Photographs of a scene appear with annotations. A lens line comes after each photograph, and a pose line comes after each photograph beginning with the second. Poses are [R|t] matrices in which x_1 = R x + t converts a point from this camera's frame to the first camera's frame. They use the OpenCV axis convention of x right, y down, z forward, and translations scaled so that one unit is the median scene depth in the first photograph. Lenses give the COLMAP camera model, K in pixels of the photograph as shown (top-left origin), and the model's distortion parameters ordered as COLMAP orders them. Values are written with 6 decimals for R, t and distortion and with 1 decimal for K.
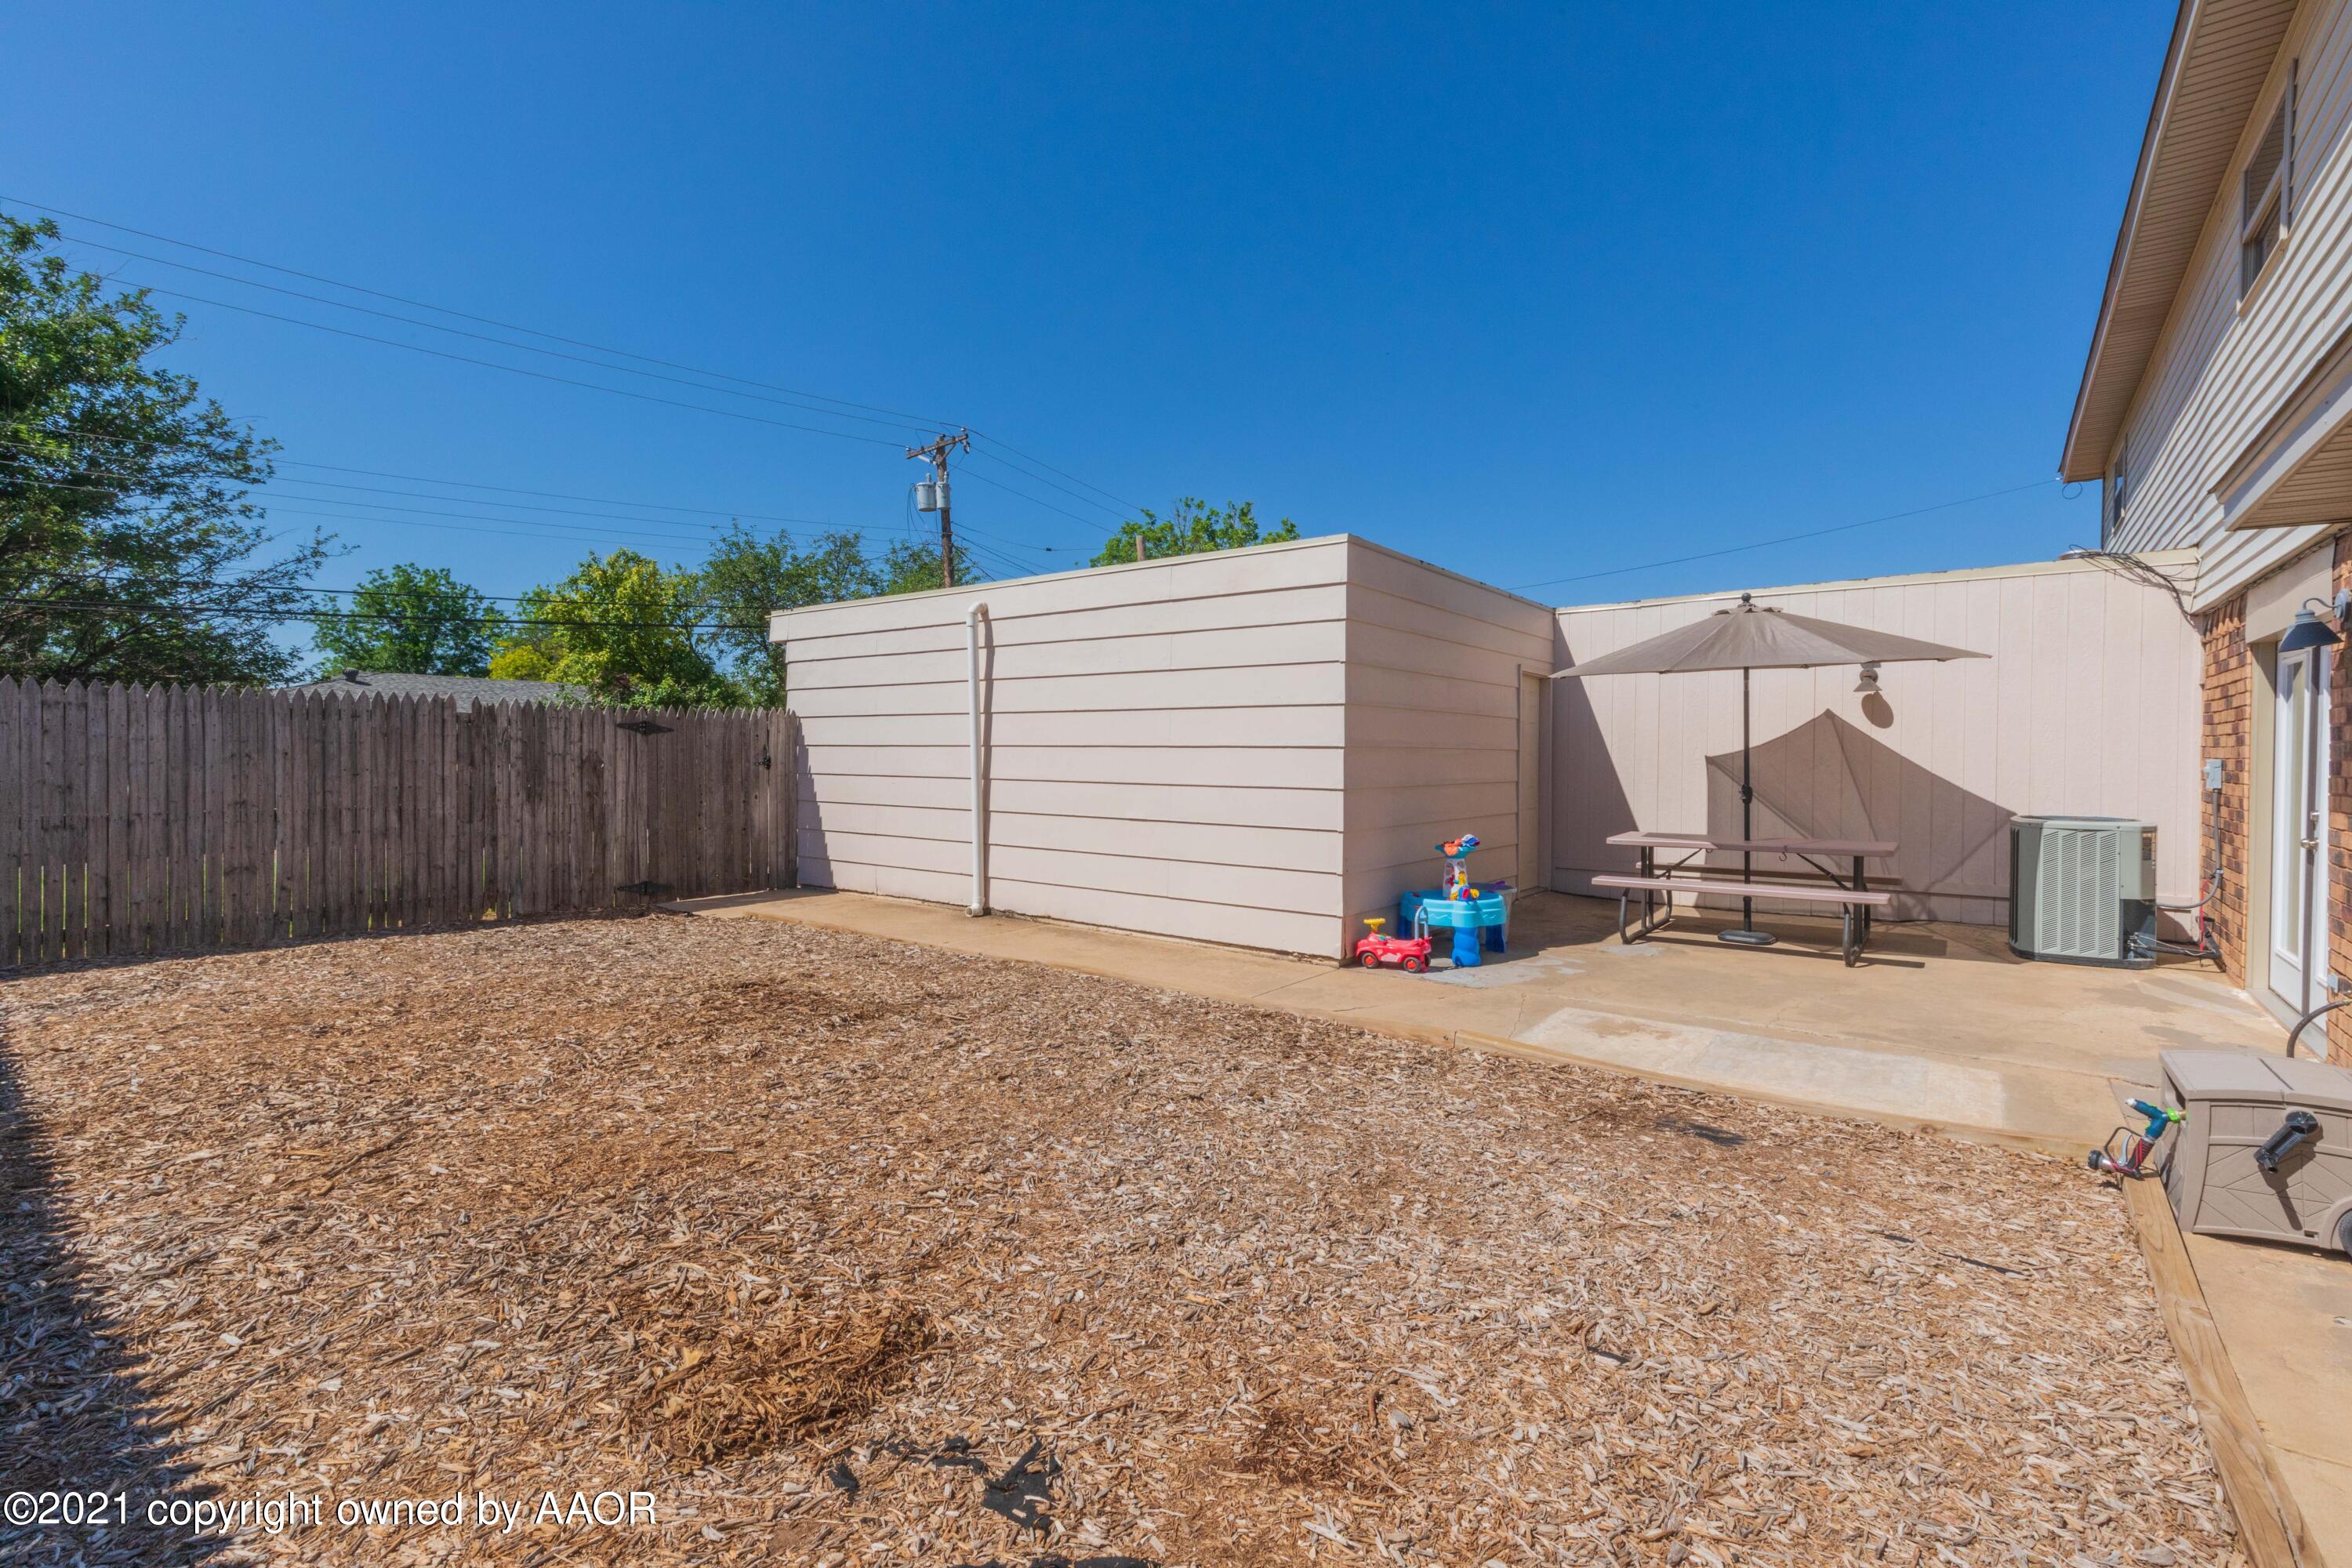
lens RADIAL K [[1023.5, 0, 1186.9], [0, 1023.5, 779.8], [0, 0, 1]] dist [0.002454, -0.000757]
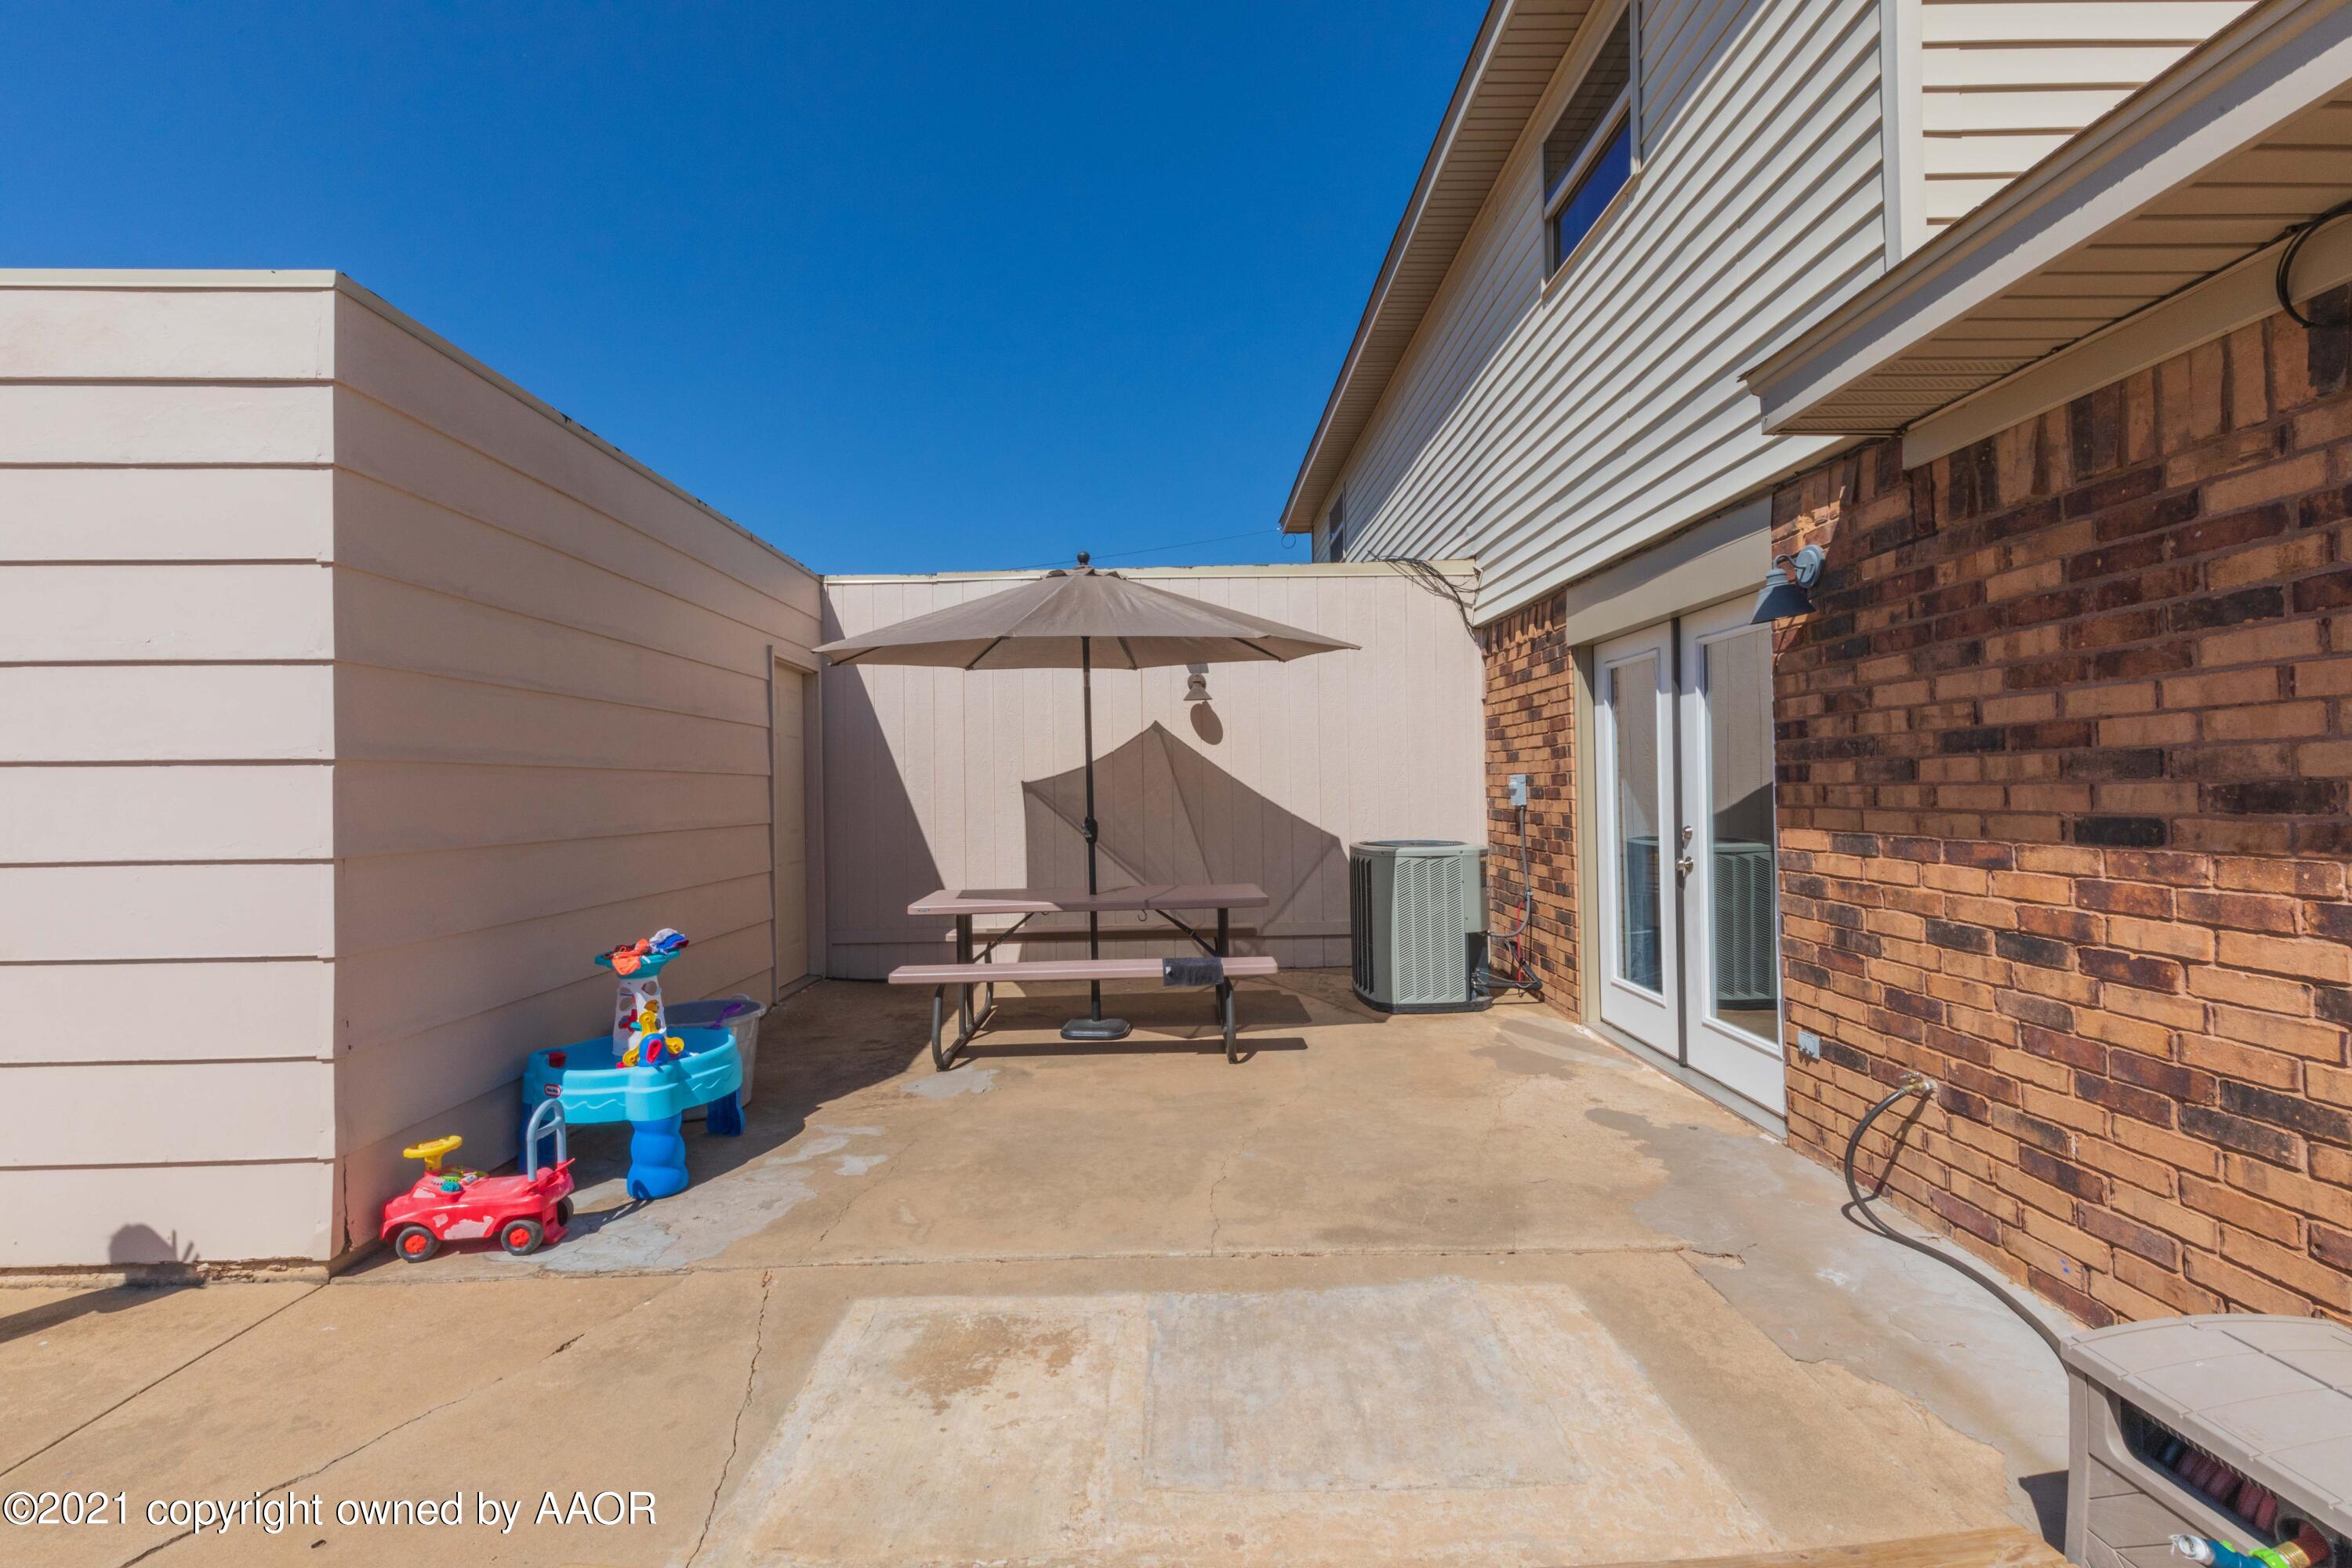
lens RADIAL K [[1038.9, 0, 1182.1], [0, 1038.9, 778.9], [0, 0, 1]] dist [0.003379, 0.000988]
pose [[0.783325, -0.009670, 0.621537, 0.141076], [0.032610, 0.999141, -0.025554, -0.001279], [-0.620756, 0.040285, 0.782968, 0.382930]]
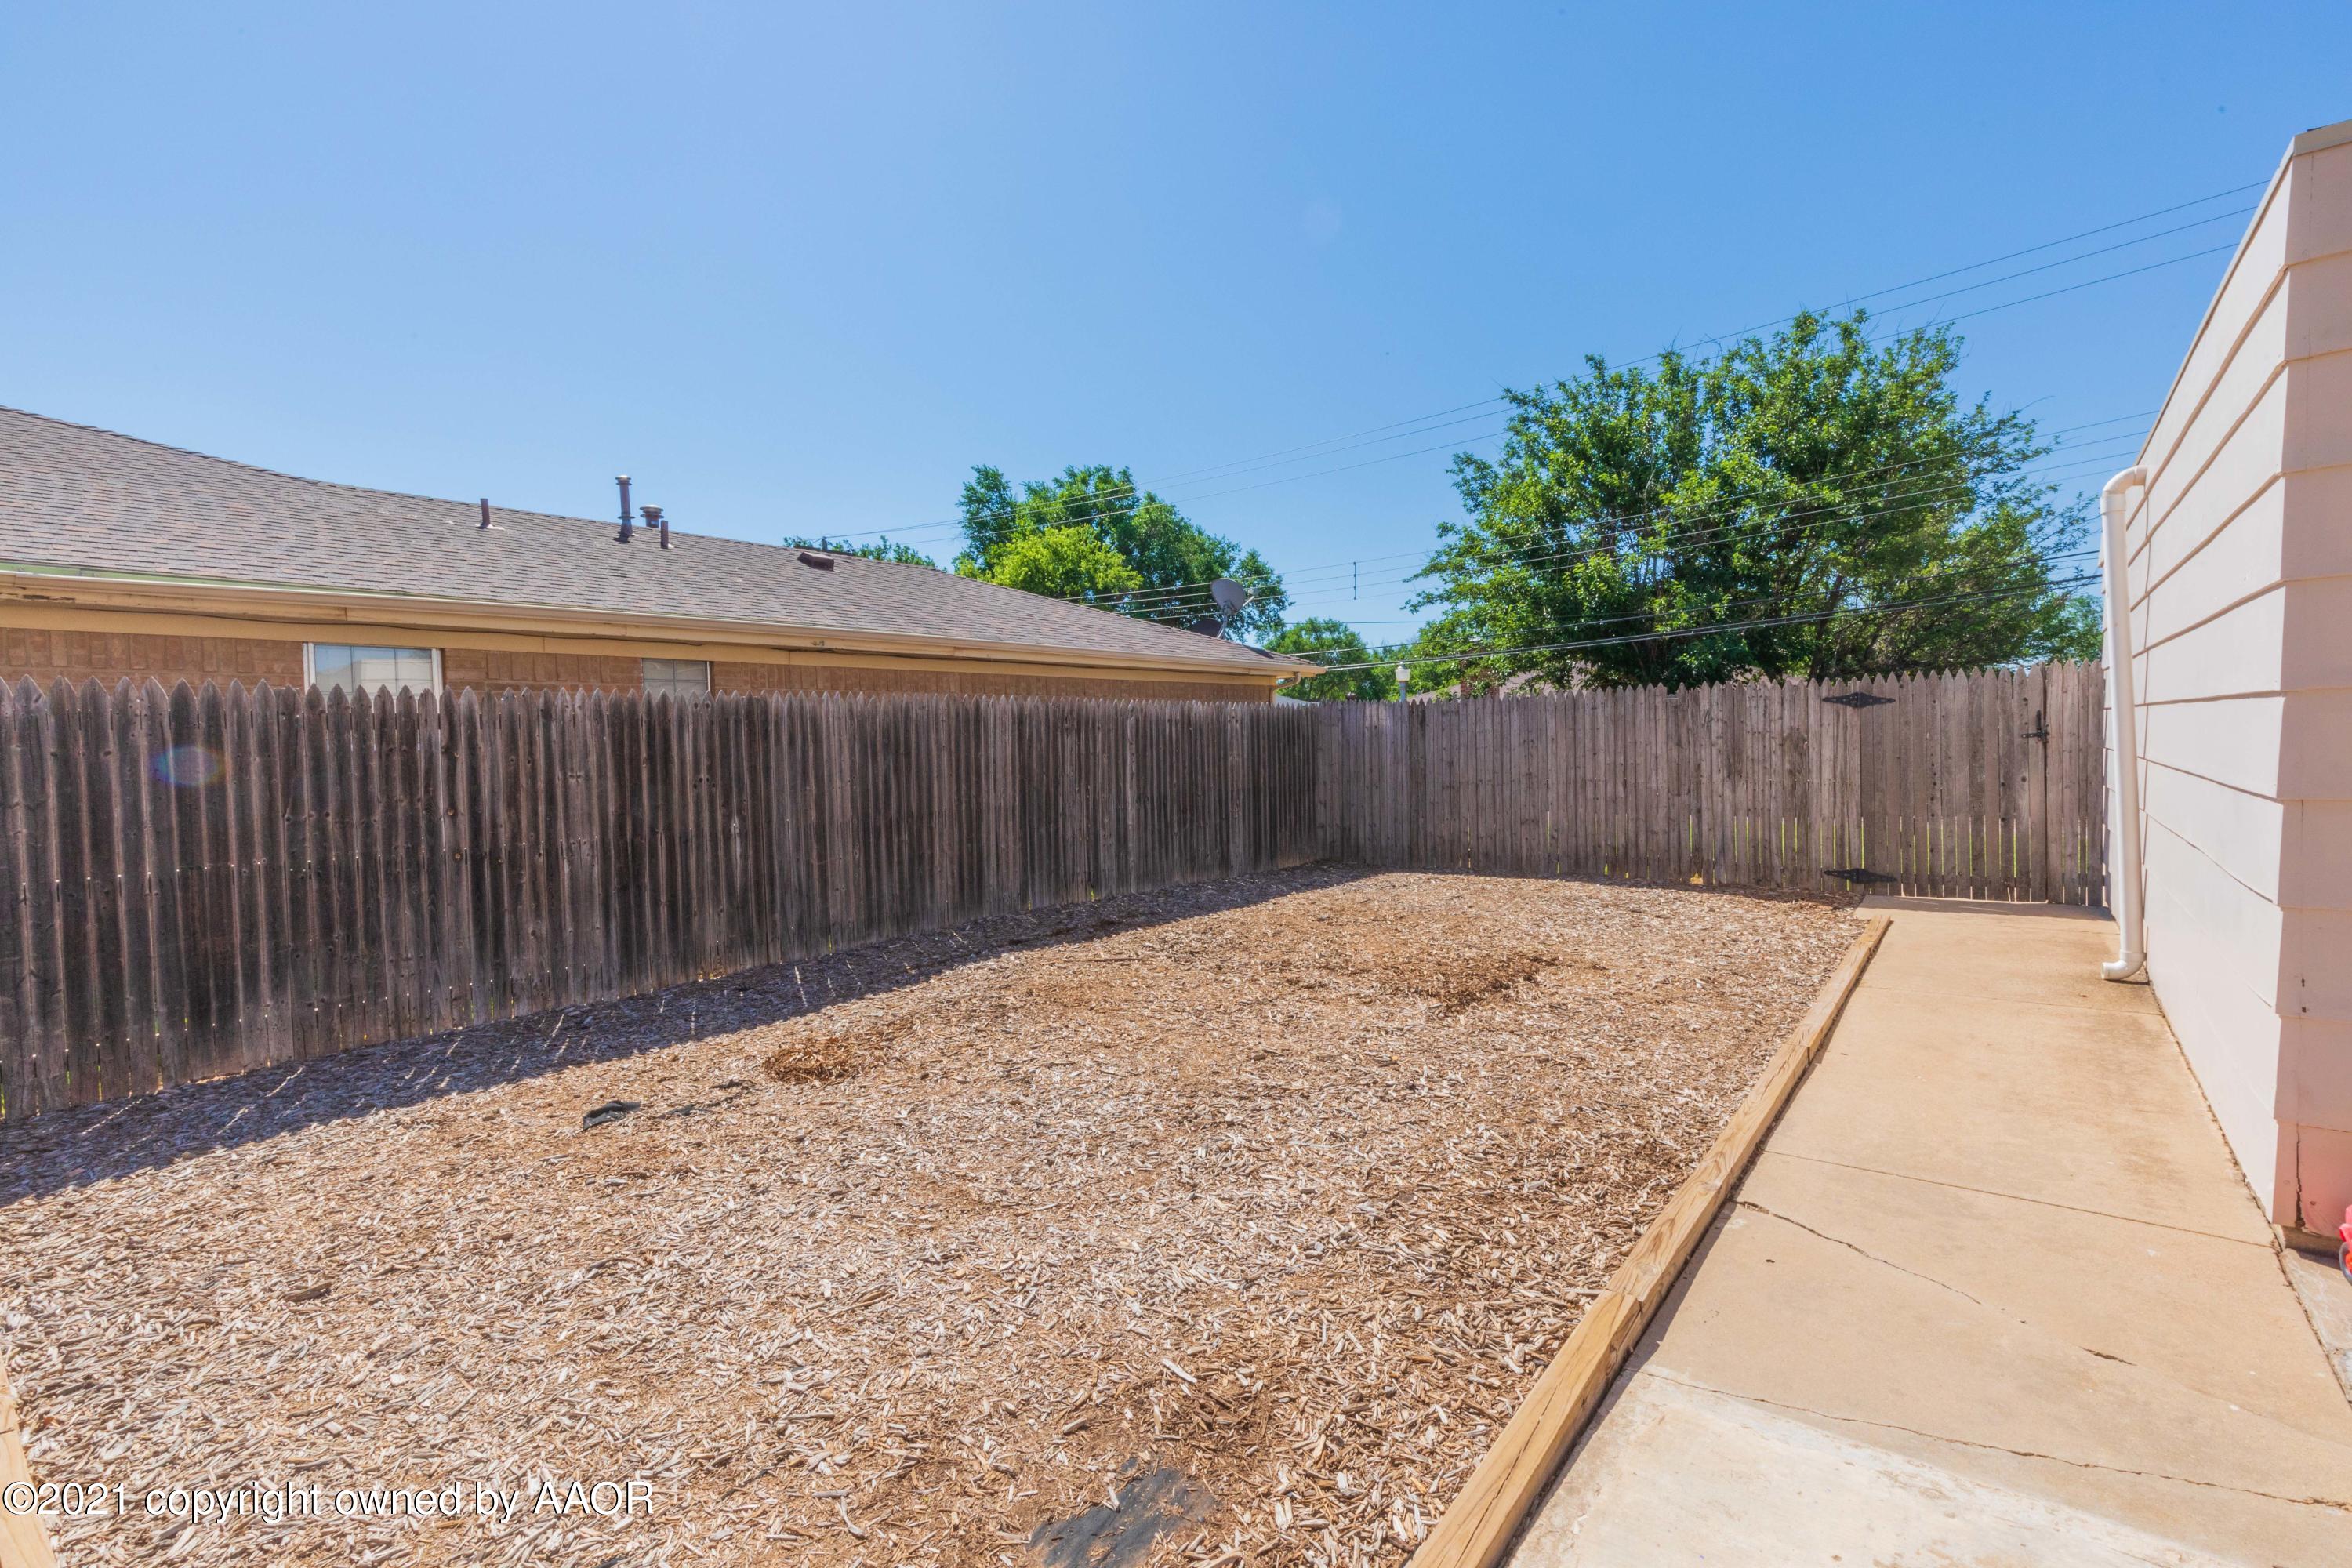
lens RADIAL K [[1023.5, 0, 1186.9], [0, 1023.5, 779.8], [0, 0, 1]] dist [0.002454, -0.000757]
pose [[-0.013150, 0.025404, -0.999591, 0.480271], [0.005628, 0.999663, 0.025332, -0.007992], [0.999898, -0.005293, -0.013288, 0.515489]]
